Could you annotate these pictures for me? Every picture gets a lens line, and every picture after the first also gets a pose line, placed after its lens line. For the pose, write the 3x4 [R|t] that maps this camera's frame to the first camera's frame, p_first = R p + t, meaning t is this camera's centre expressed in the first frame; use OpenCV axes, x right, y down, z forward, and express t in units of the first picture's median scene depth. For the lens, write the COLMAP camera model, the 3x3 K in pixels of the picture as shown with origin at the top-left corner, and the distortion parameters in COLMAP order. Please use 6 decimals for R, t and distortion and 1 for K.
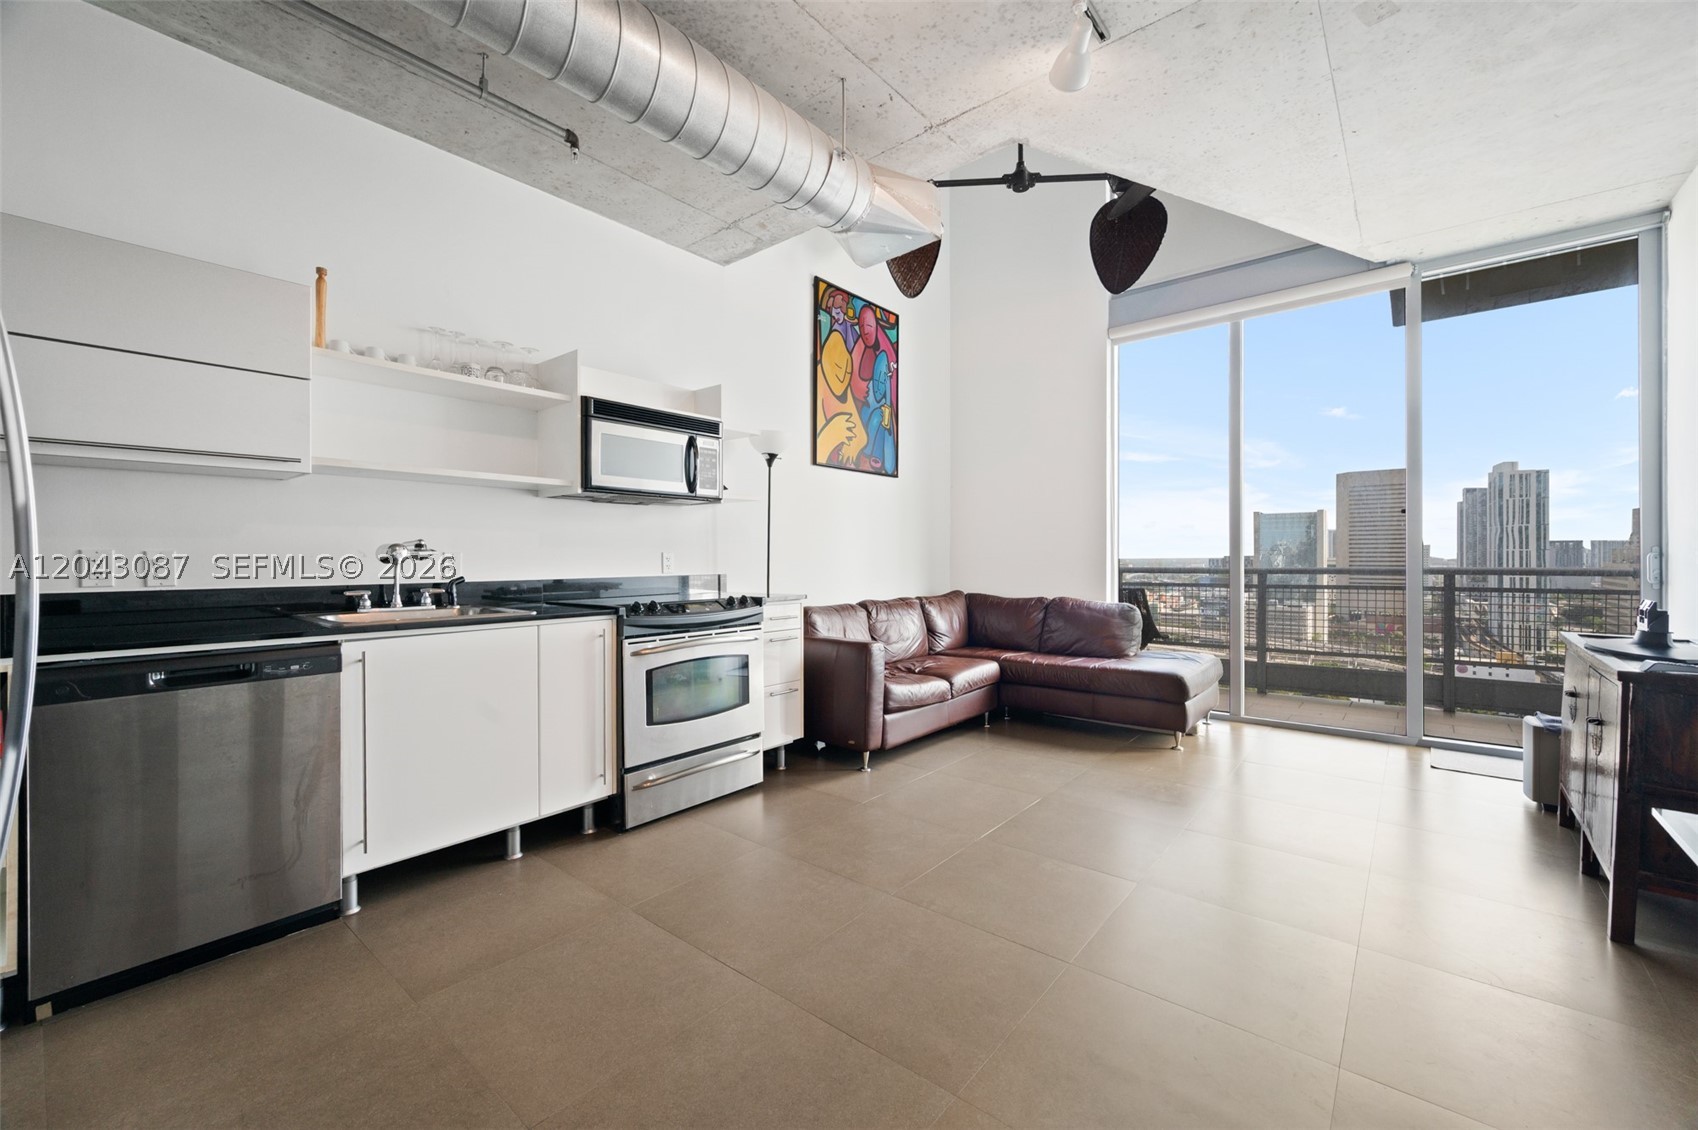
lens RADIAL K [[683.3, 0, 848.9], [0, 683.3, 560.1], [0, 0, 1]] dist [-0.000366, 0.000034]
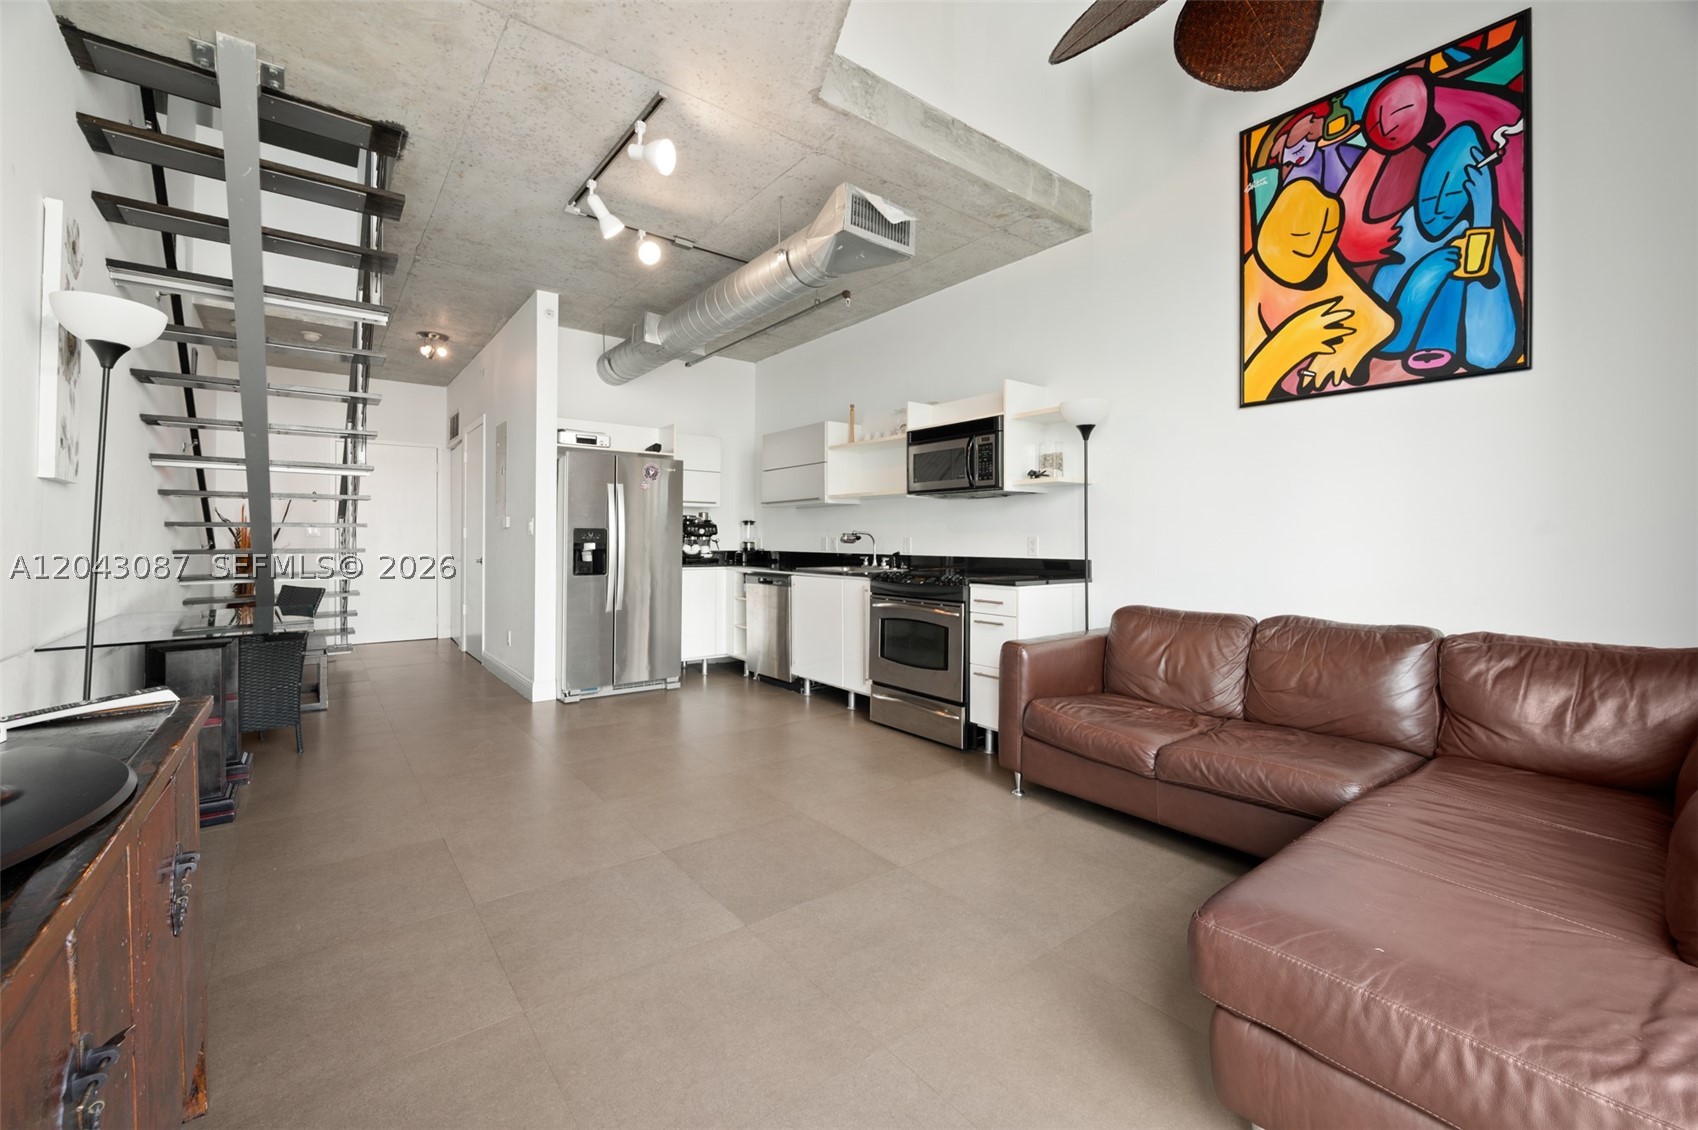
lens RADIAL K [[683.3, 0, 828.9], [0, 683.3, 534.5], [0, 0, 1]] dist [-0.000366, 0.000034]
pose [[-0.217423, -0.006860, -0.976053, 0.666163], [-0.009318, 0.999944, -0.004953, -0.004721], [0.976033, 0.008018, -0.217475, 0.705372]]
